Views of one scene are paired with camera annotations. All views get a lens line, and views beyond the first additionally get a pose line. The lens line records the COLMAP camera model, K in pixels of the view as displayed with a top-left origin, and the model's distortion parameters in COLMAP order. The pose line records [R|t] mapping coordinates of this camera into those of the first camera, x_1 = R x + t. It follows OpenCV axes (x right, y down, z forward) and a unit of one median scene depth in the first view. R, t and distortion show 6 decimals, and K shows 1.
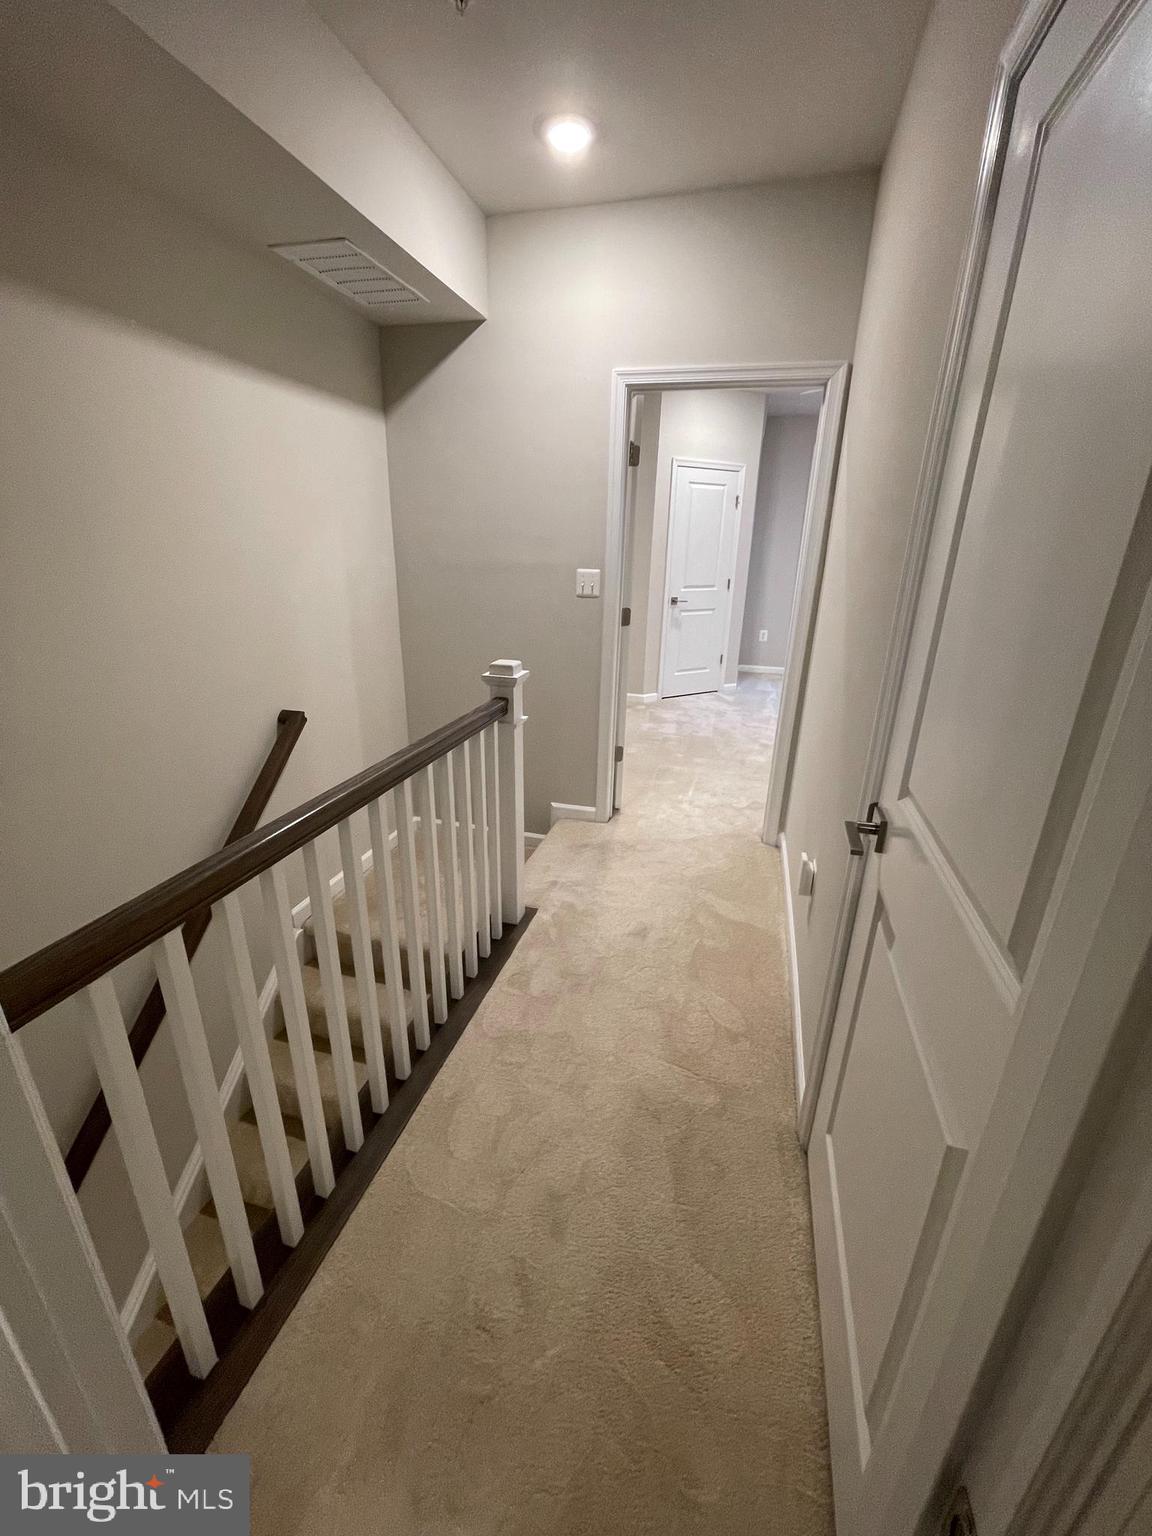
lens RADIAL K [[616.3, 0, 579.2], [0, 616.3, 764.6], [0, 0, 1]] dist [-0.009279, -0.000135]
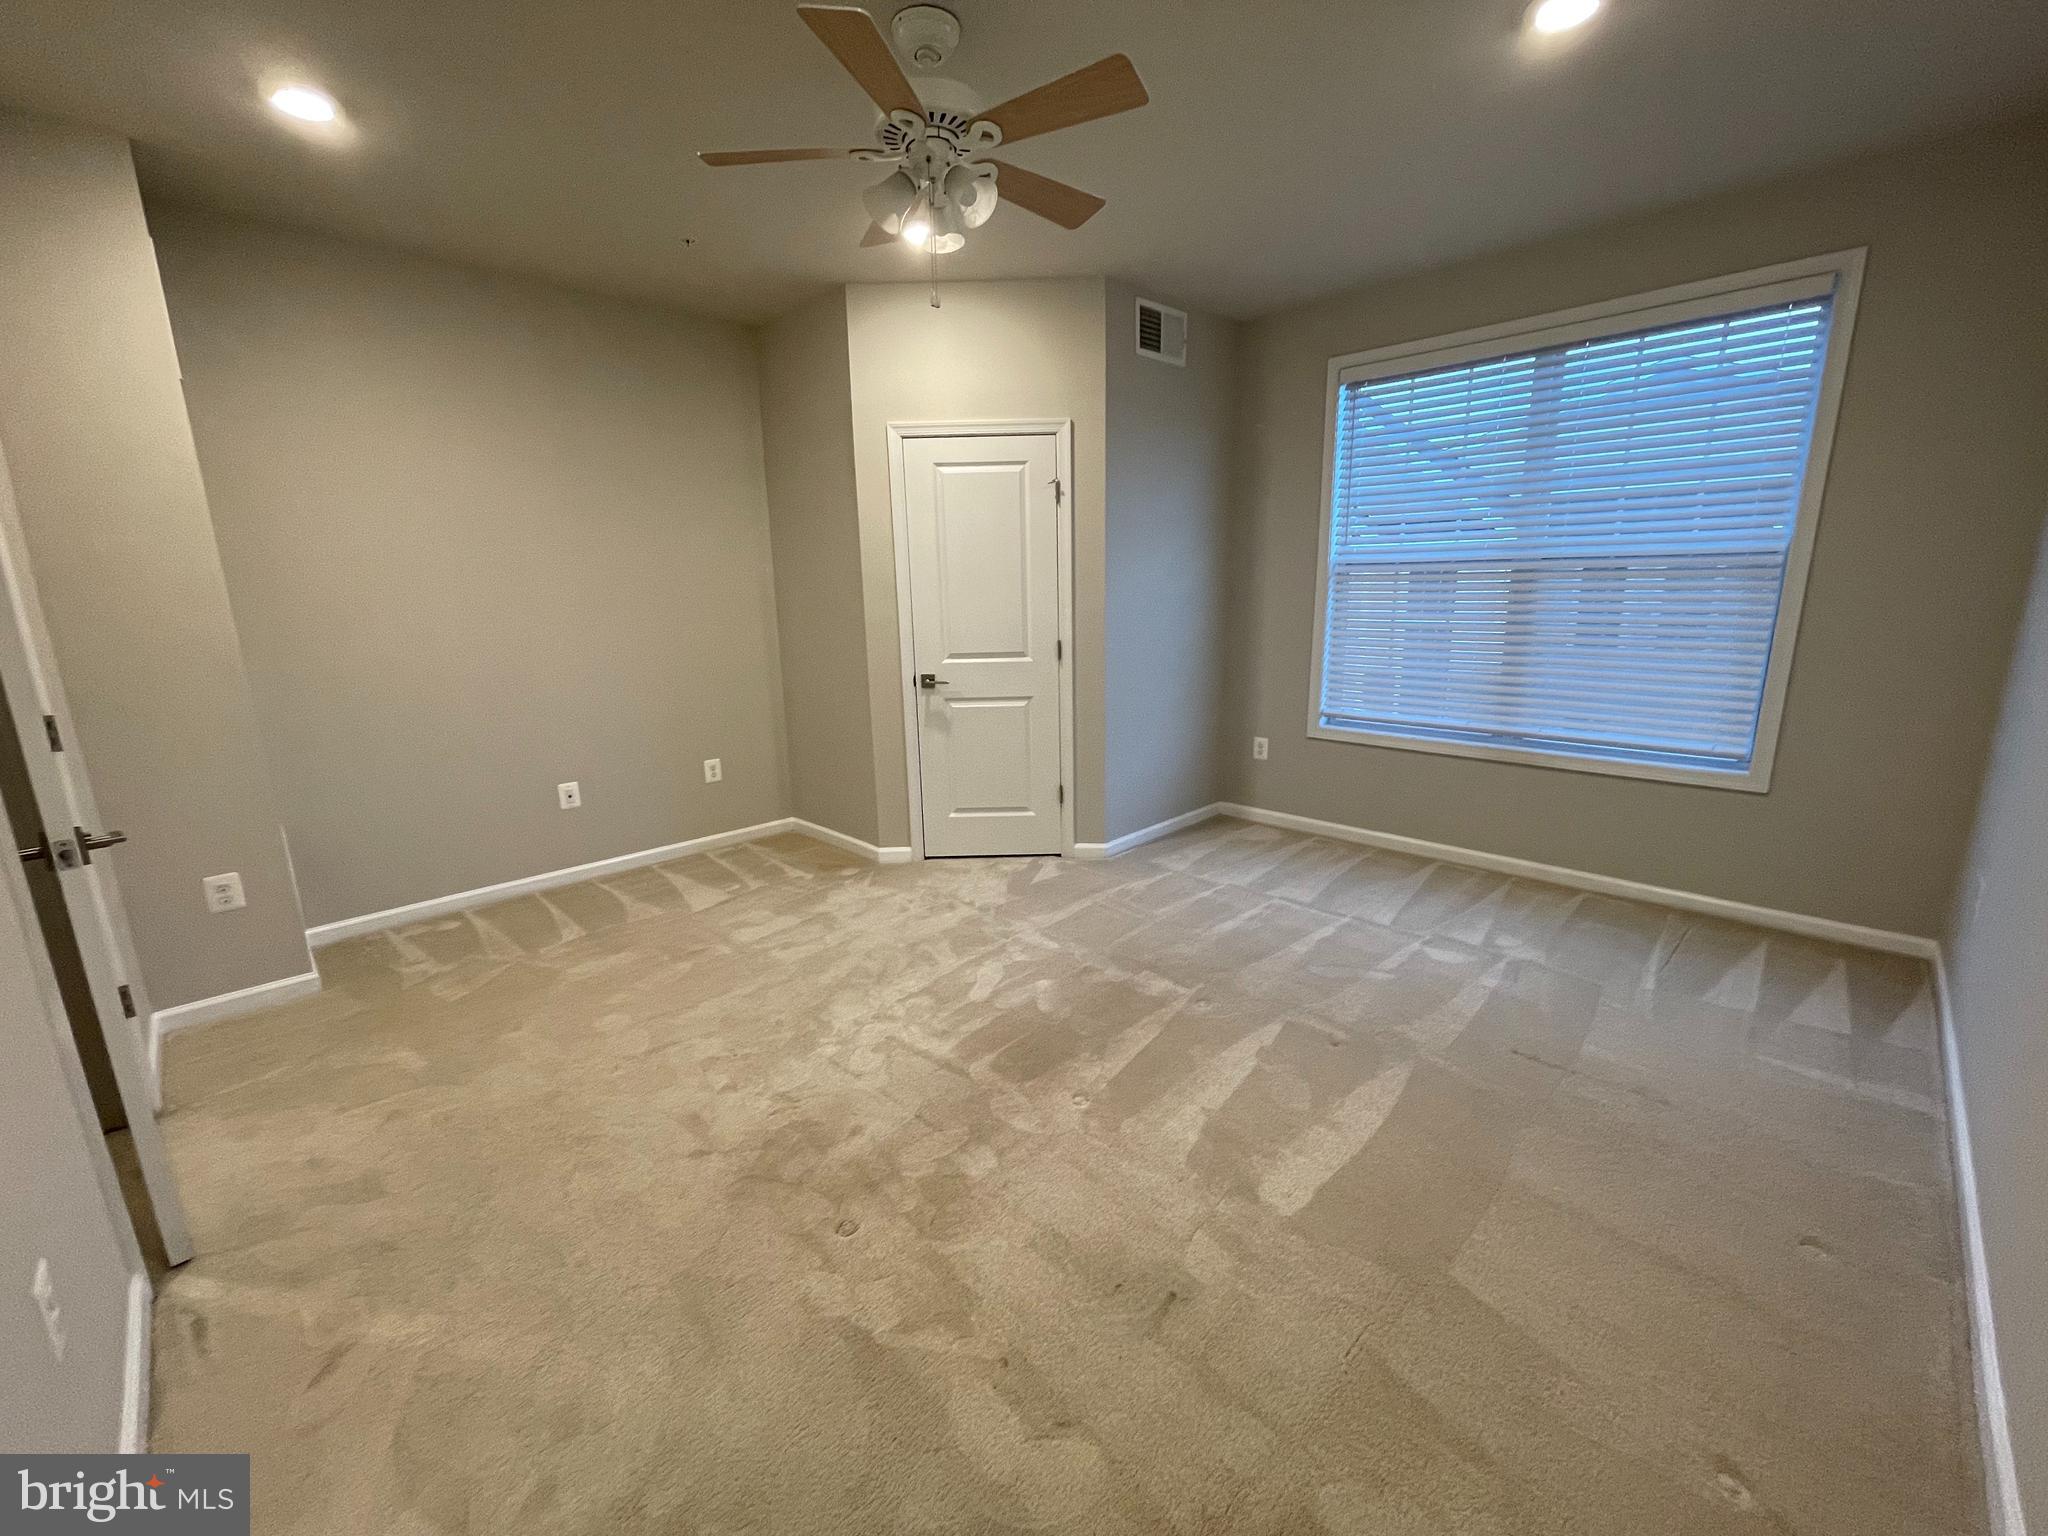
lens RADIAL K [[821.7, 0, 1027.1], [0, 821.7, 770.4], [0, 0, 1]] dist [-0.009279, -0.000135]
pose [[0.865064, 0.078110, -0.495543, 0.591873], [-0.134847, 0.987654, -0.079722, -0.146385], [0.483198, 0.135787, 0.864917, 0.441923]]
